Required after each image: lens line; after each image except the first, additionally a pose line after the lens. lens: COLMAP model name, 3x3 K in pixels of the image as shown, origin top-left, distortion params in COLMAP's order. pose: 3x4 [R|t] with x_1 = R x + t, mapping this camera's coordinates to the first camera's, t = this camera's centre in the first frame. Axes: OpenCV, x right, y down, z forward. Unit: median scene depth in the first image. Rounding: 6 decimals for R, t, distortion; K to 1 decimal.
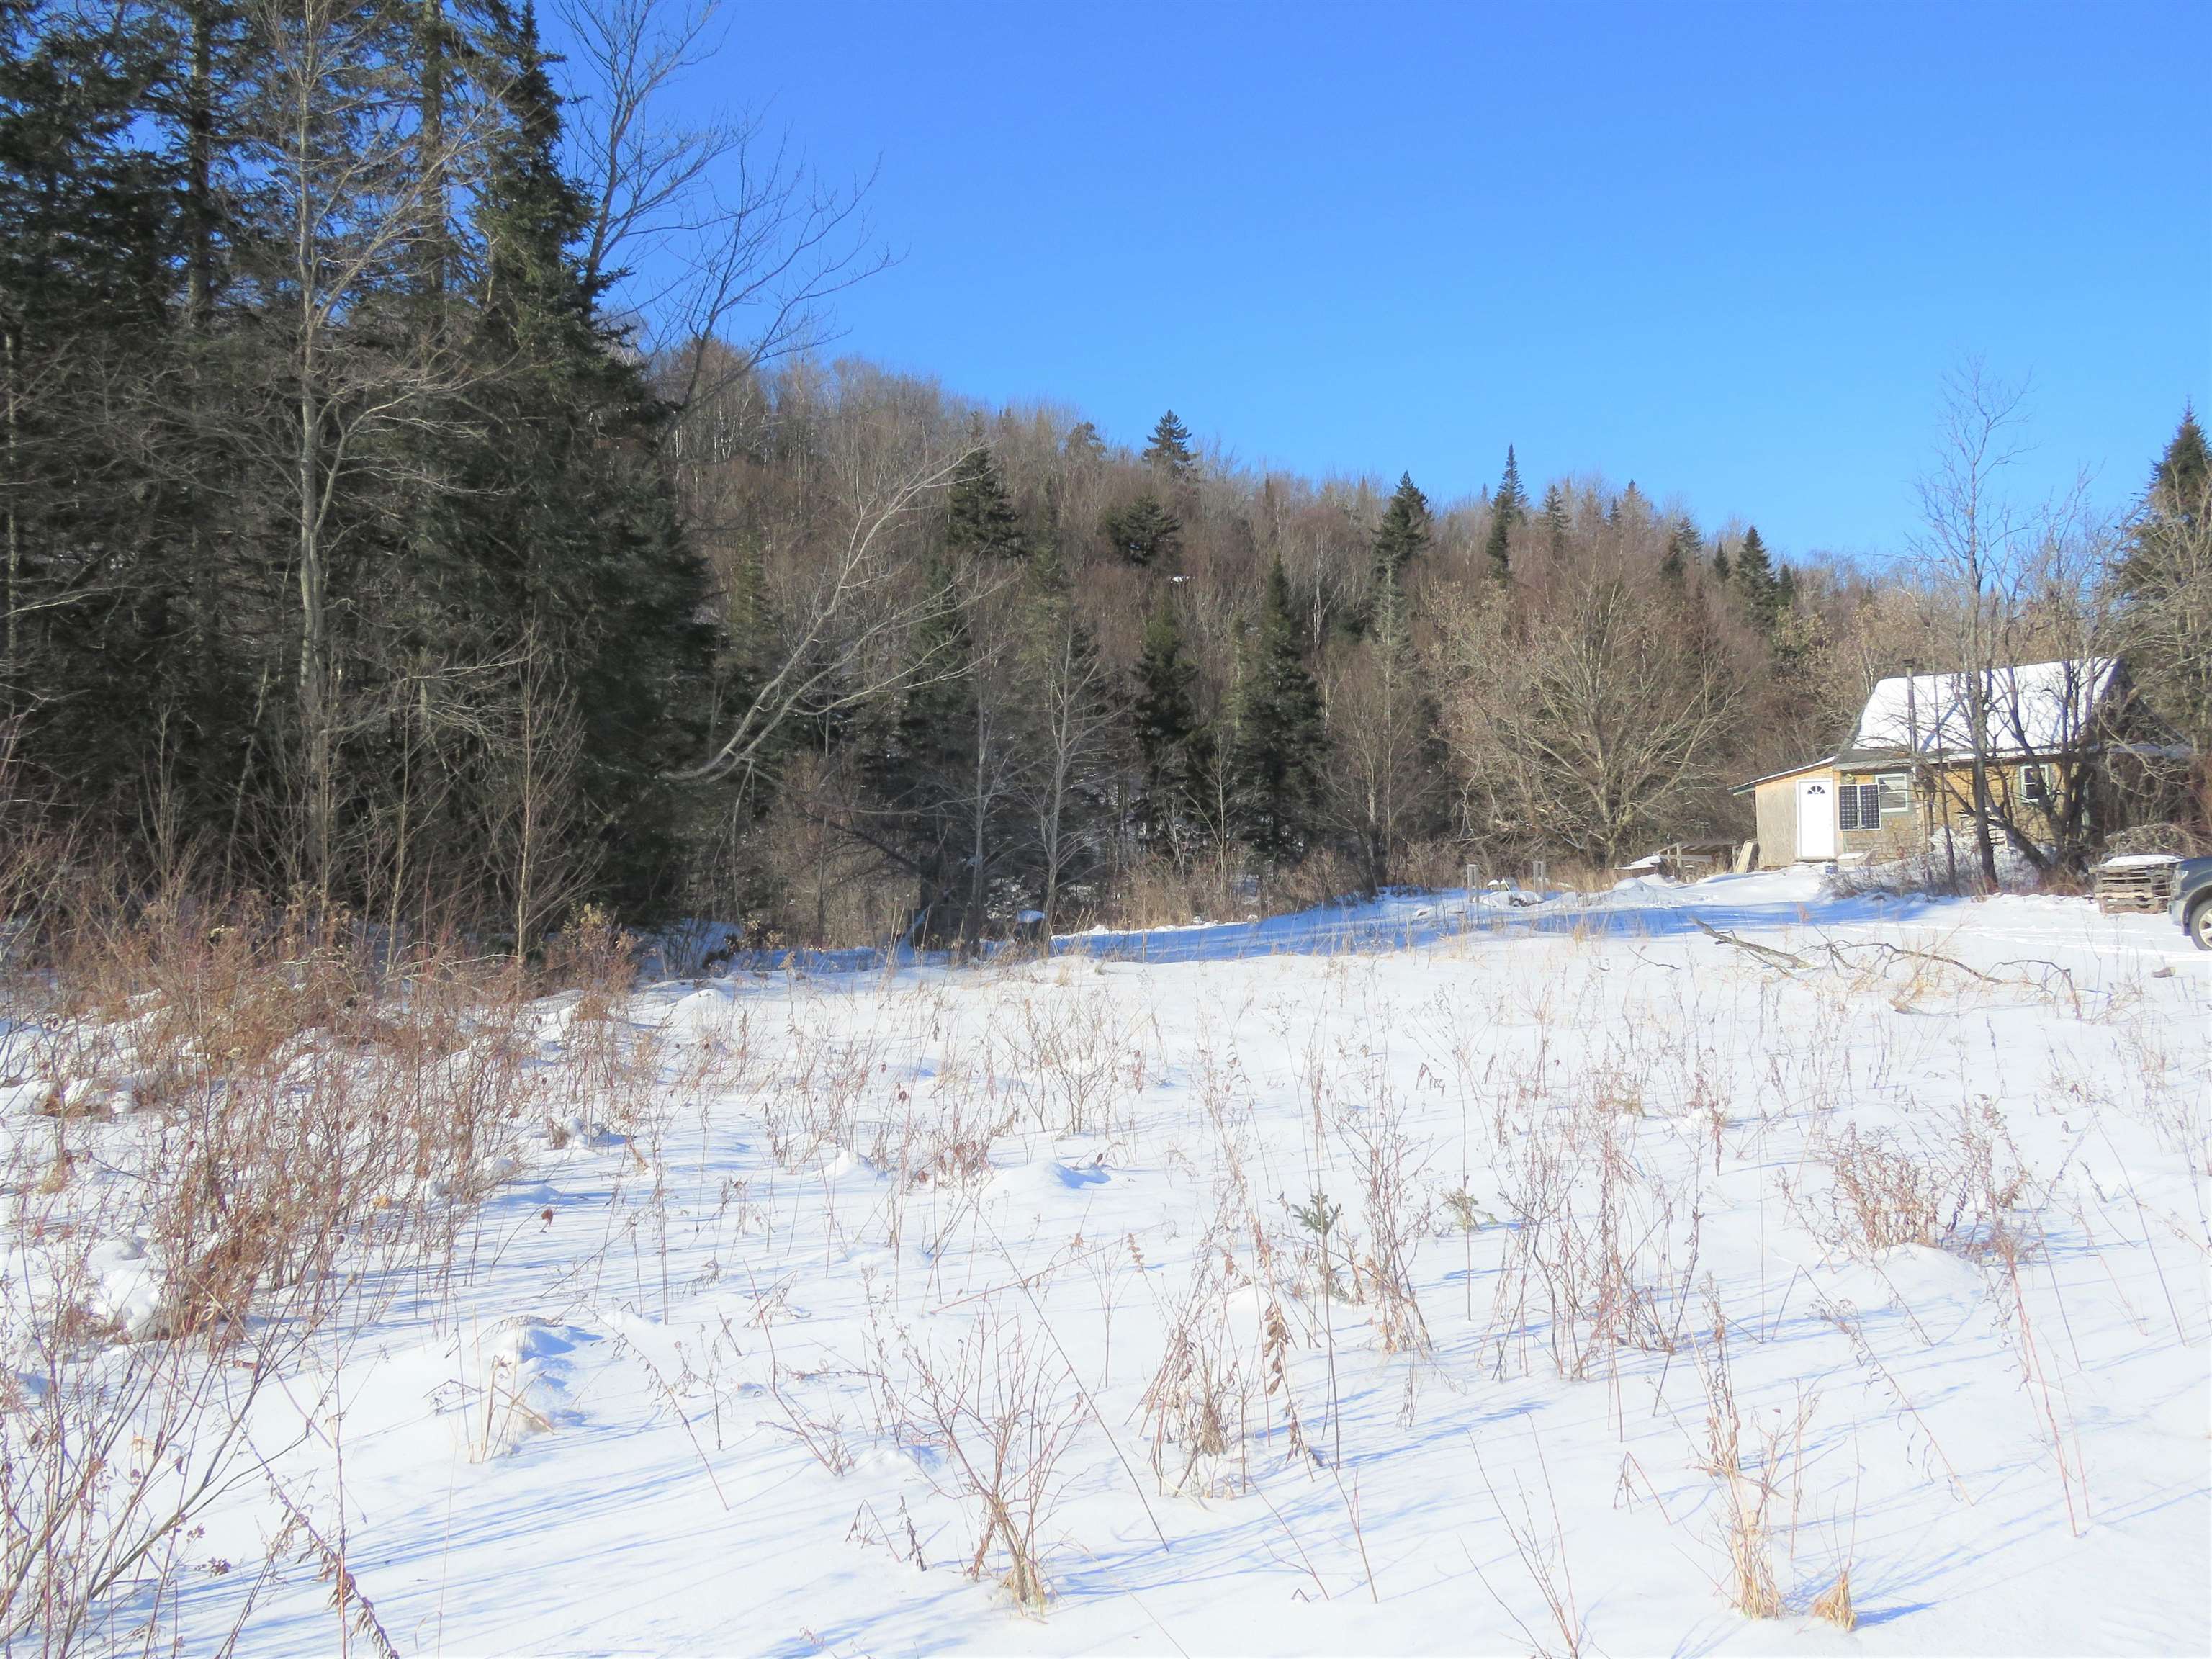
lens RADIAL K [[1950.9, 0, 1105.0], [0, 1950.9, 831.4], [0, 0, 1]] dist [0.005925, 0.001181]
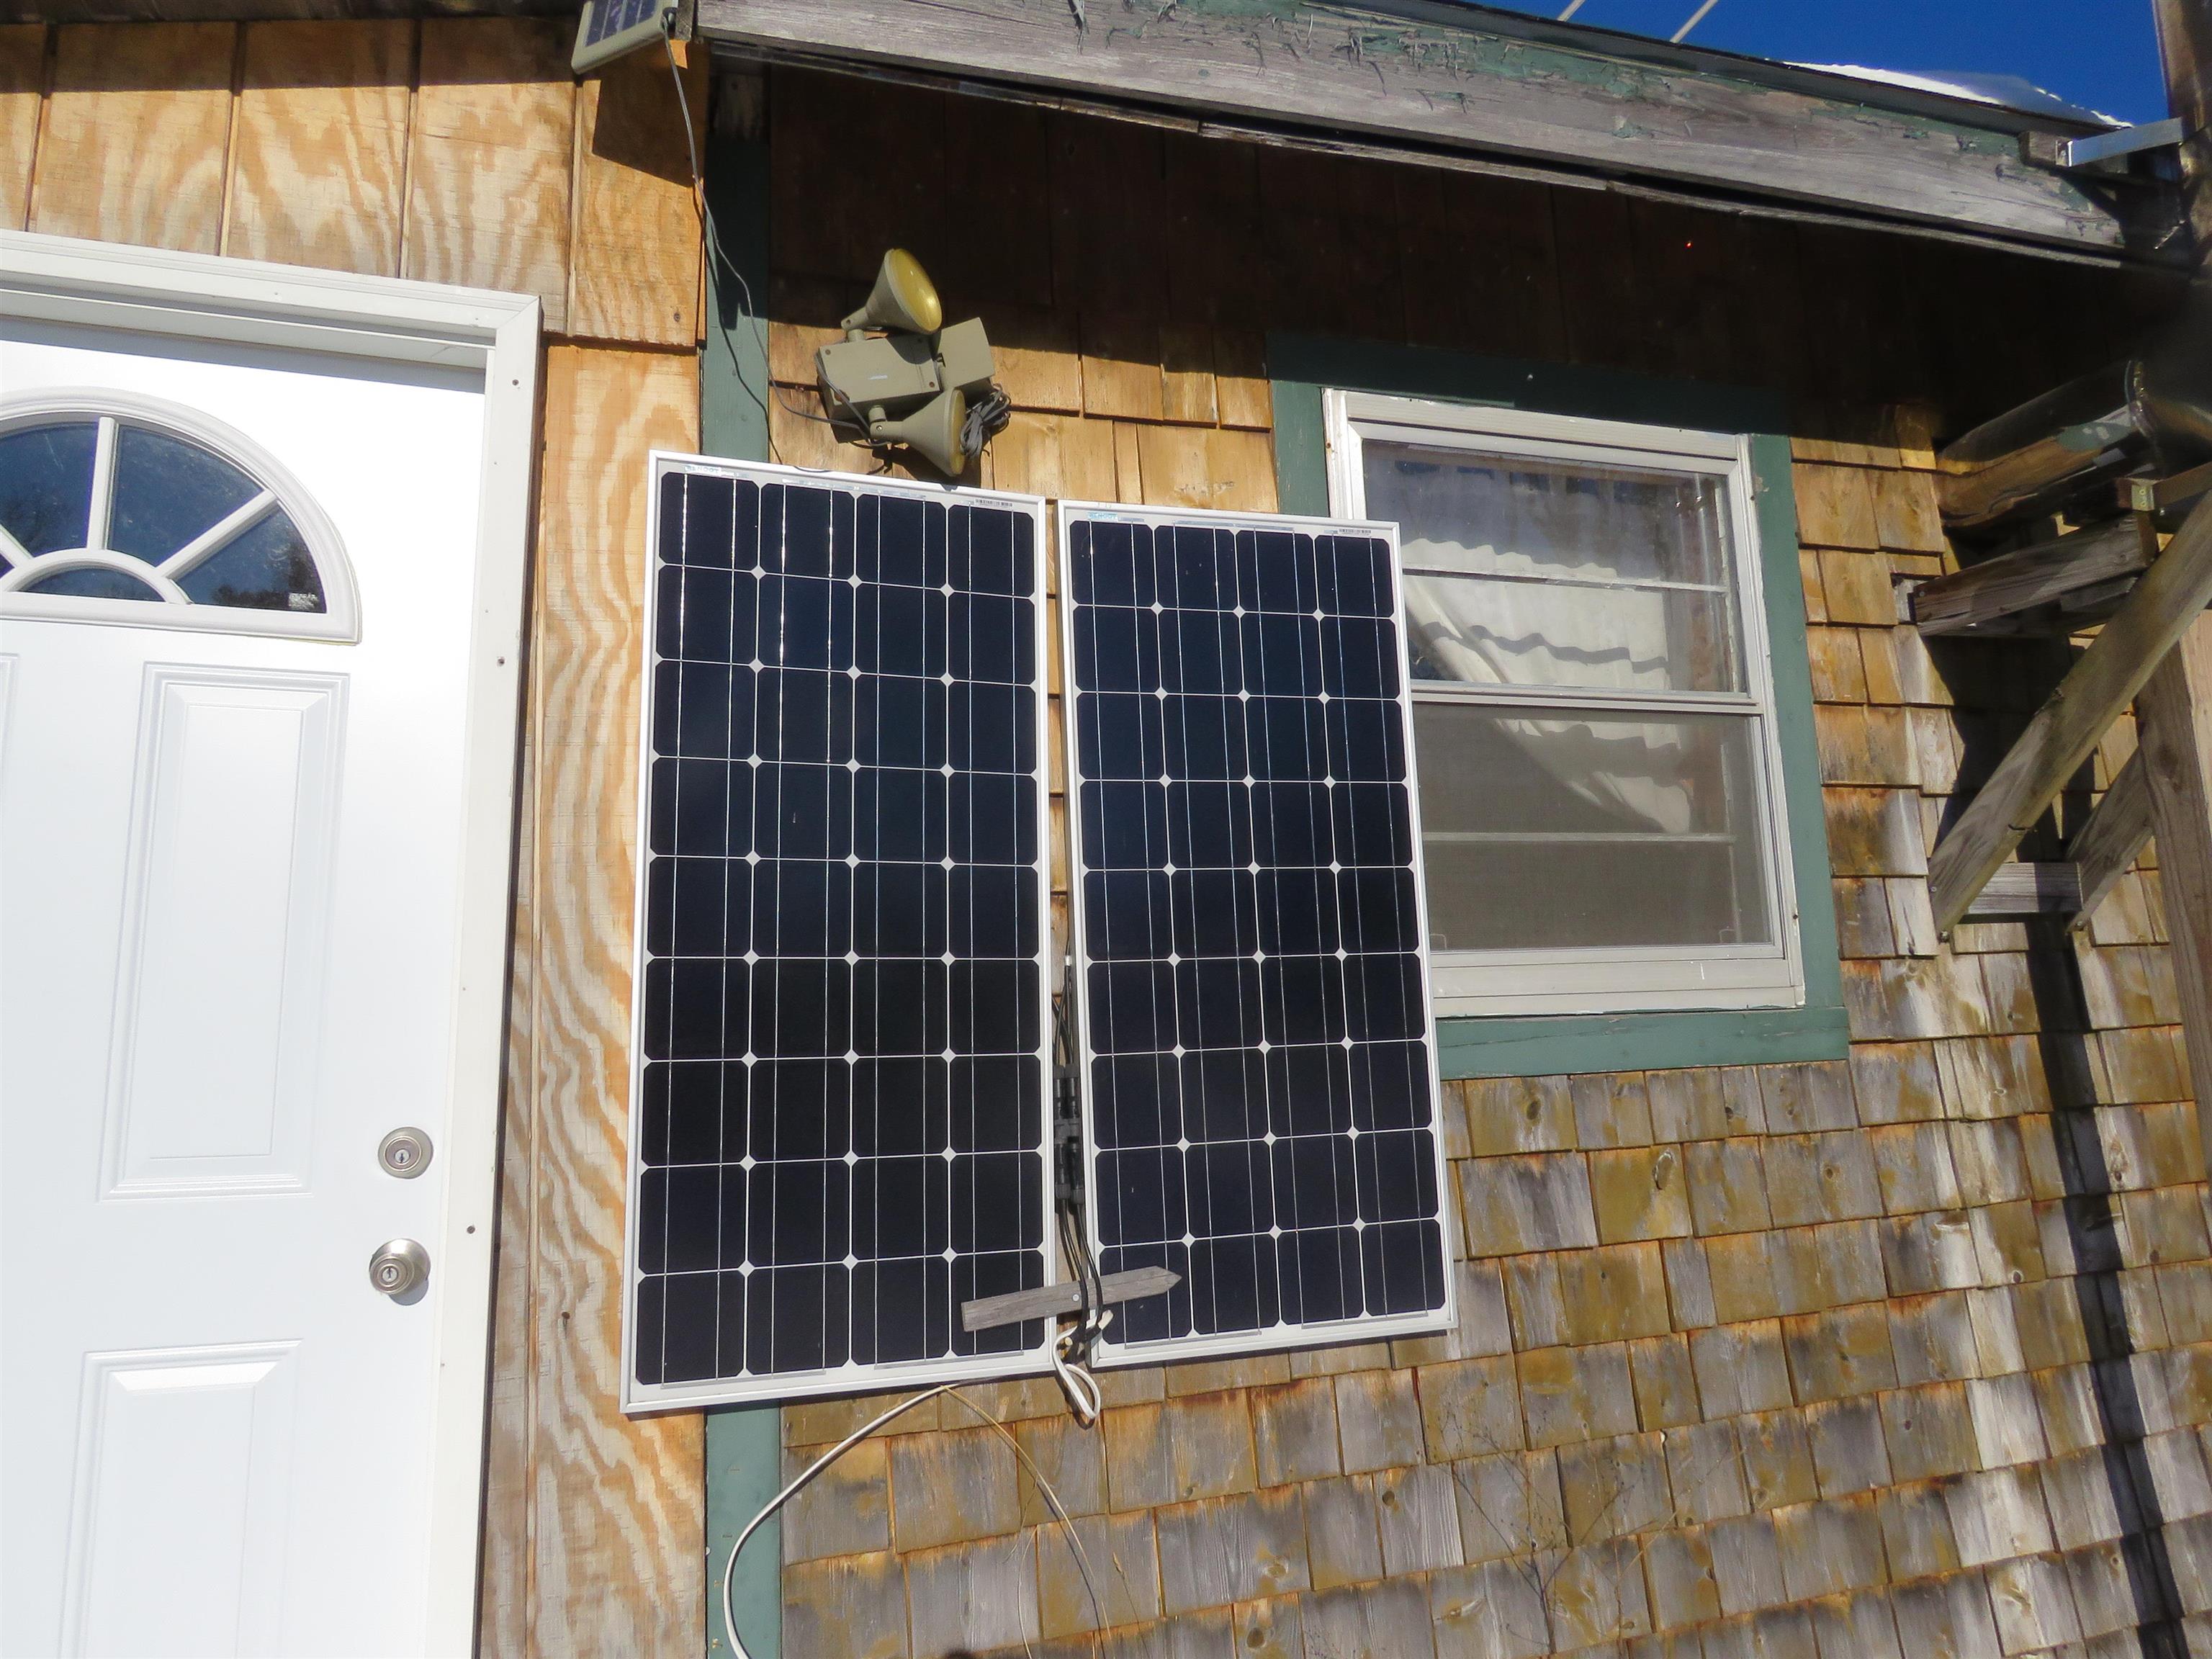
lens RADIAL K [[1414.6, 0, 1104.3], [0, 1414.6, 829.6], [0, 0, 1]] dist [-0.006974, 0.001025]
pose [[0.458517, 0.142562, 0.877176, 0.338836], [0.000249, 0.987028, -0.160546, -0.008190], [-0.888686, 0.073832, 0.452534, 0.941369]]
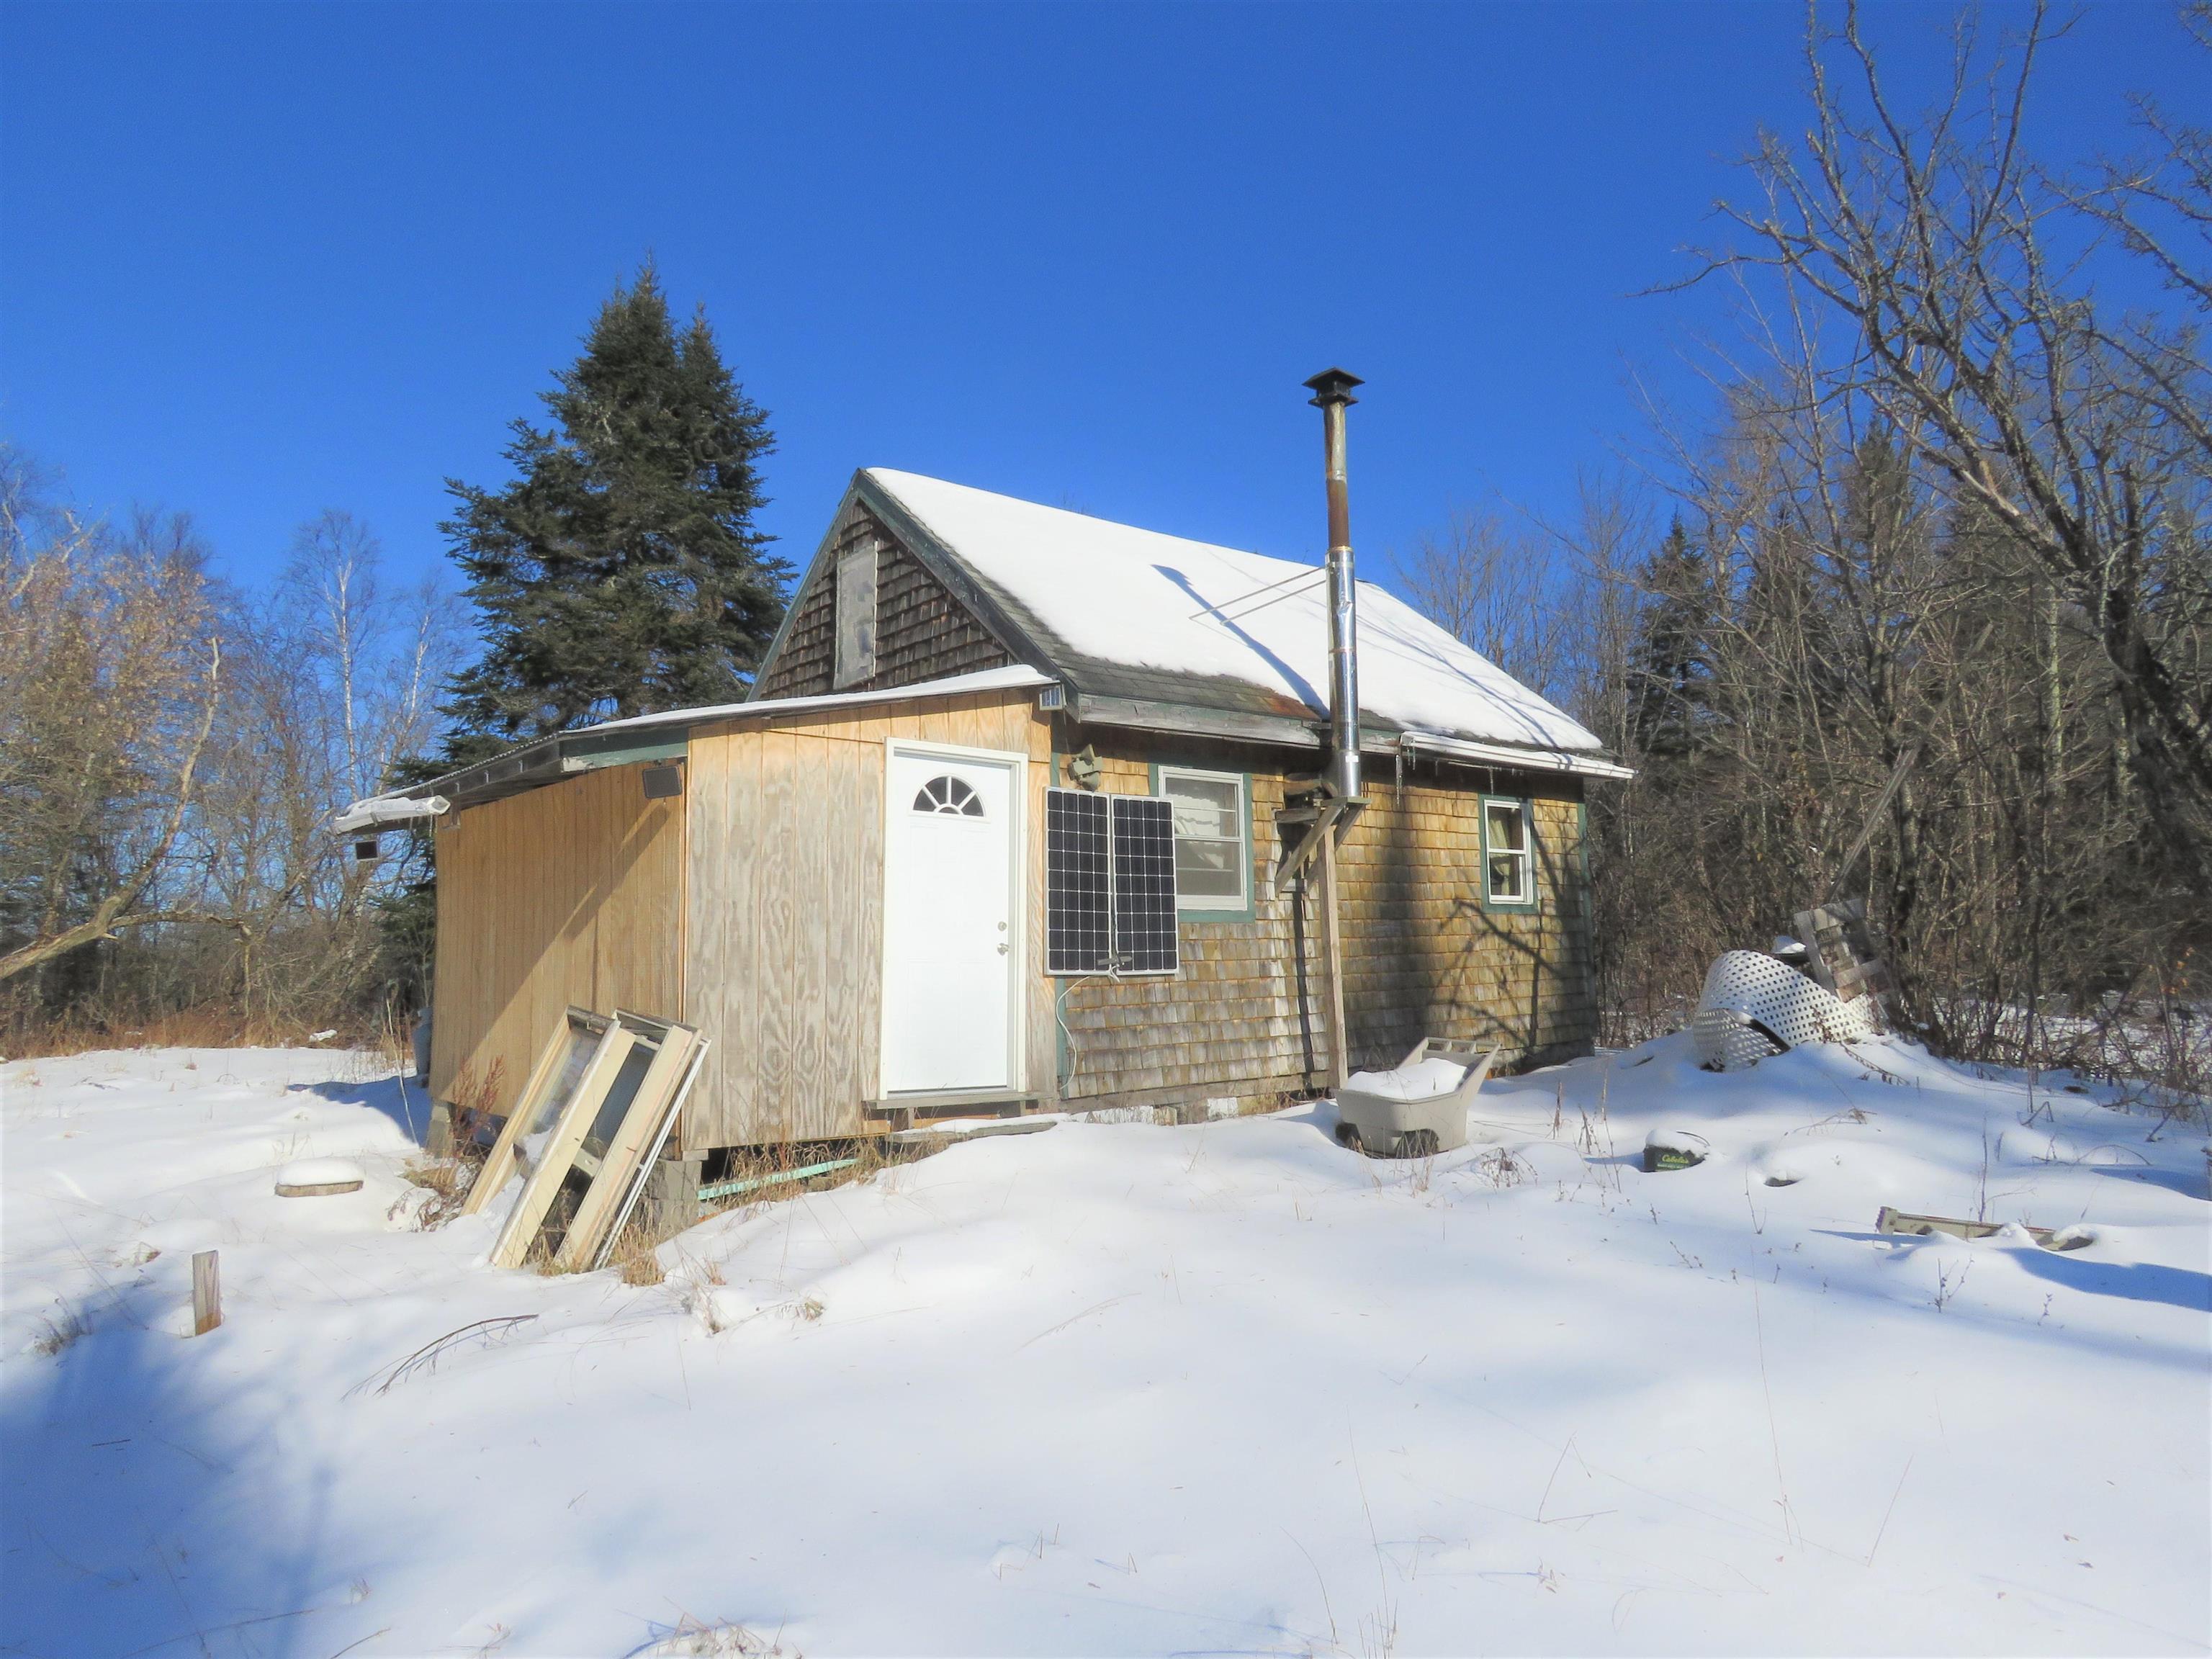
lens RADIAL K [[1414.6, 0, 1114.7], [0, 1414.6, 827.2], [0, 0, 1]] dist [-0.006974, 0.001025]
pose [[0.086020, 0.134088, 0.987229, 0.197899], [-0.002412, 0.990927, -0.134380, 0.004607], [-0.996290, 0.009178, 0.085563, 0.943574]]
